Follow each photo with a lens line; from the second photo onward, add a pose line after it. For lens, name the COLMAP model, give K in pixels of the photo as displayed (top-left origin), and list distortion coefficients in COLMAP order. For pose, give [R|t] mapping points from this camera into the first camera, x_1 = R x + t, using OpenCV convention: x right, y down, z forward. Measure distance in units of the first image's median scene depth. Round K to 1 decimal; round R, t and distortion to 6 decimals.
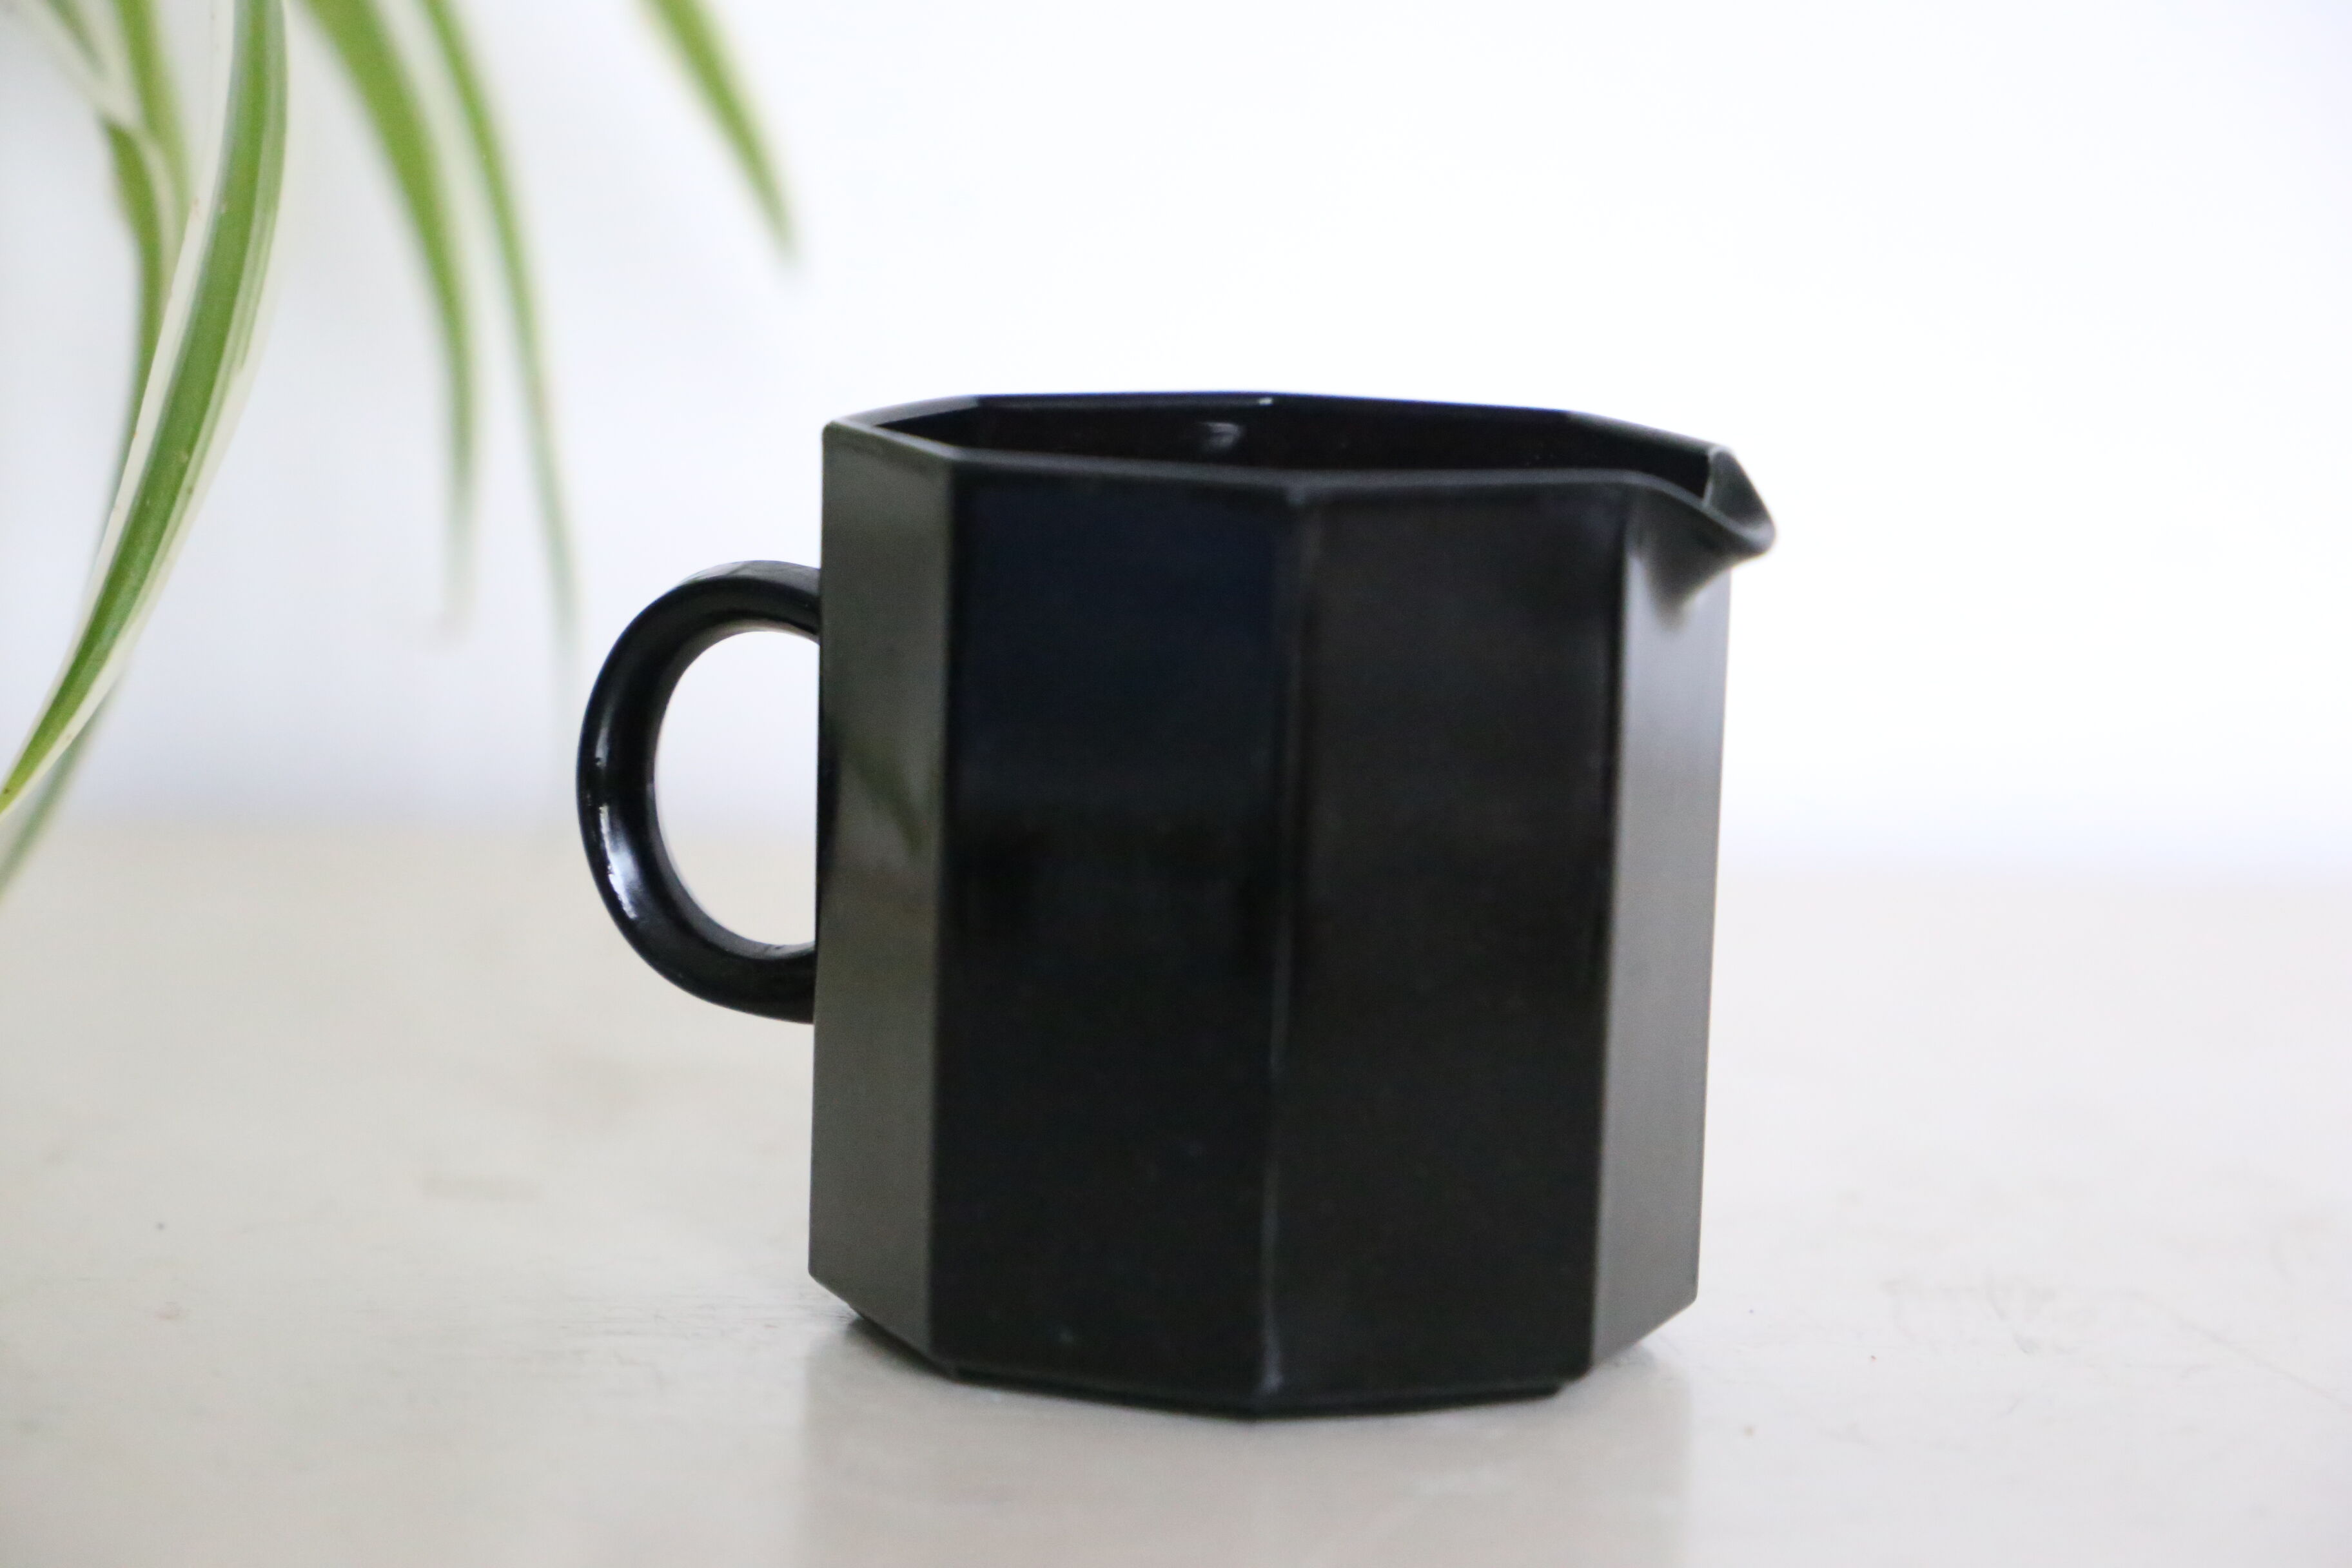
lens RADIAL K [[7898.8, 0, 1176.2], [0, 7898.8, 770.5], [0, 0, 1]] dist [0.744886, 0.000000]
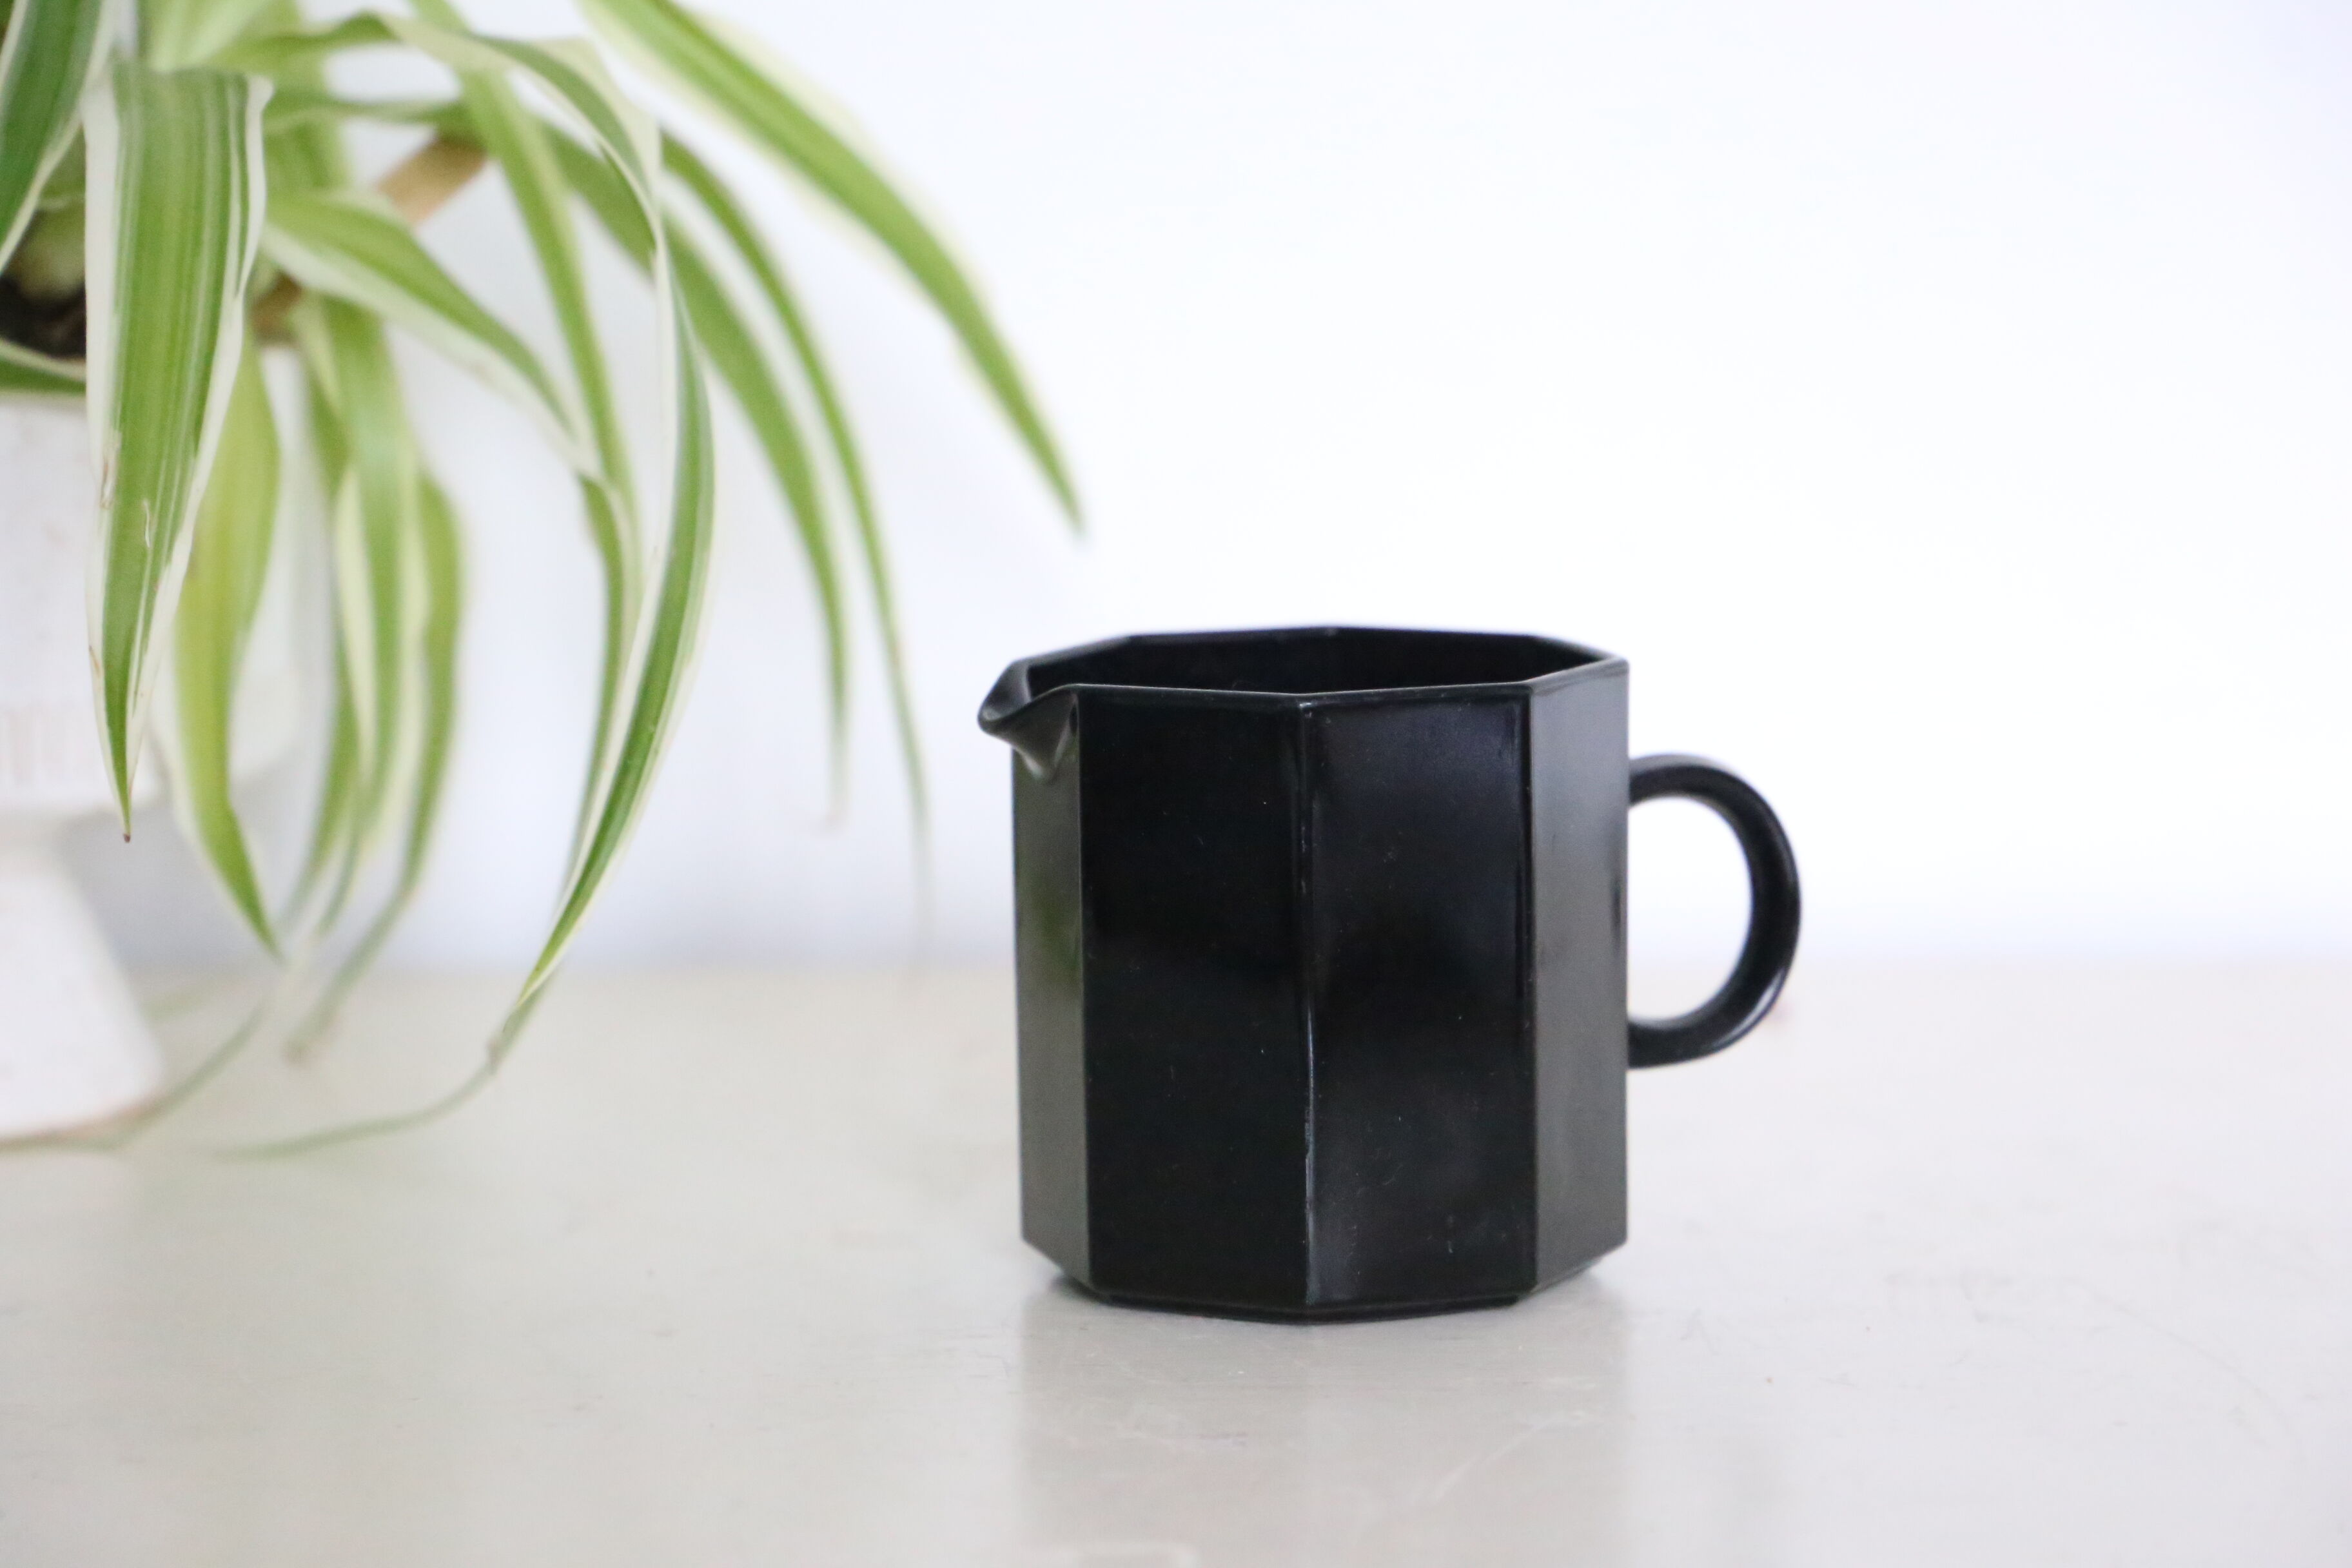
lens RADIAL K [[7898.8, 0, 1168.2], [0, 7898.8, 795.2], [0, 0, 1]] dist [0.744886, 0.000000]
pose [[0.998370, -0.035248, -0.044894, 0.027289], [0.034644, 0.999299, -0.014152, -0.003916], [0.045361, 0.012574, 0.998892, -0.364425]]
